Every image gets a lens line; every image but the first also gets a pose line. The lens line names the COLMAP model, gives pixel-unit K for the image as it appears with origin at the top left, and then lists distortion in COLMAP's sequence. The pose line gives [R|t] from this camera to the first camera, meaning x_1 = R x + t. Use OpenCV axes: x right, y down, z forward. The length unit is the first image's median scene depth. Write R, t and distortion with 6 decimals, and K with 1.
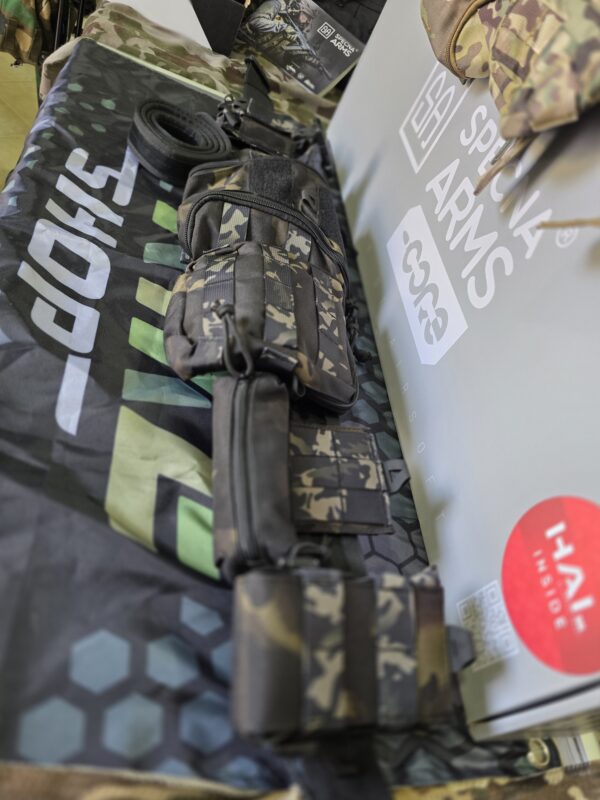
lens RADIAL K [[547.8, 0, 301.7], [0, 547.8, 403.3], [0, 0, 1]] dist [0.002465, -0.005694]
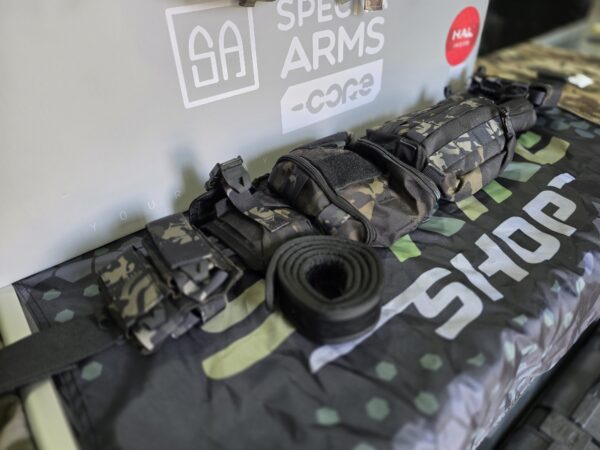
lens RADIAL K [[408.2, 0, 300.0], [0, 408.2, 225.0], [0, 0, 1]] dist [-0.002229, -0.003548]
pose [[-0.523623, -0.763425, 0.378156, -0.525750], [0.500314, 0.083721, 0.861787, -1.477576], [-0.689569, 0.640448, 0.338114, 1.112771]]
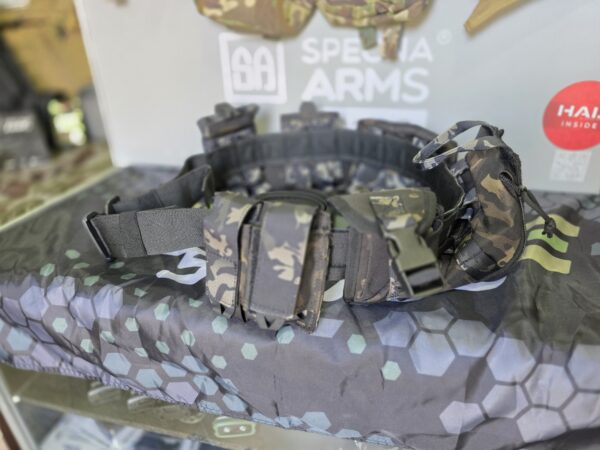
lens RADIAL K [[412.4, 0, 308.1], [0, 412.4, 225.0], [0, 0, 1]] dist [0.001366, -0.007062]
pose [[0.294526, -0.756496, 0.583925, -0.956815], [0.814413, 0.518379, 0.260796, -0.650170], [-0.499986, 0.398745, 0.768776, 0.281898]]
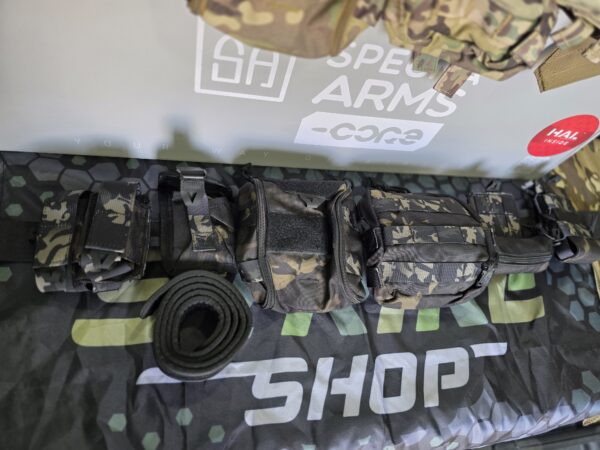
lens RADIAL K [[412.4, 0, 308.1], [0, 412.4, 225.0], [0, 0, 1]] dist [0.001366, -0.007062]
pose [[0.068181, -0.993107, 0.095340, -0.155079], [0.556119, 0.117170, 0.822802, -1.403227], [-0.828301, -0.003079, 0.560274, 0.651821]]
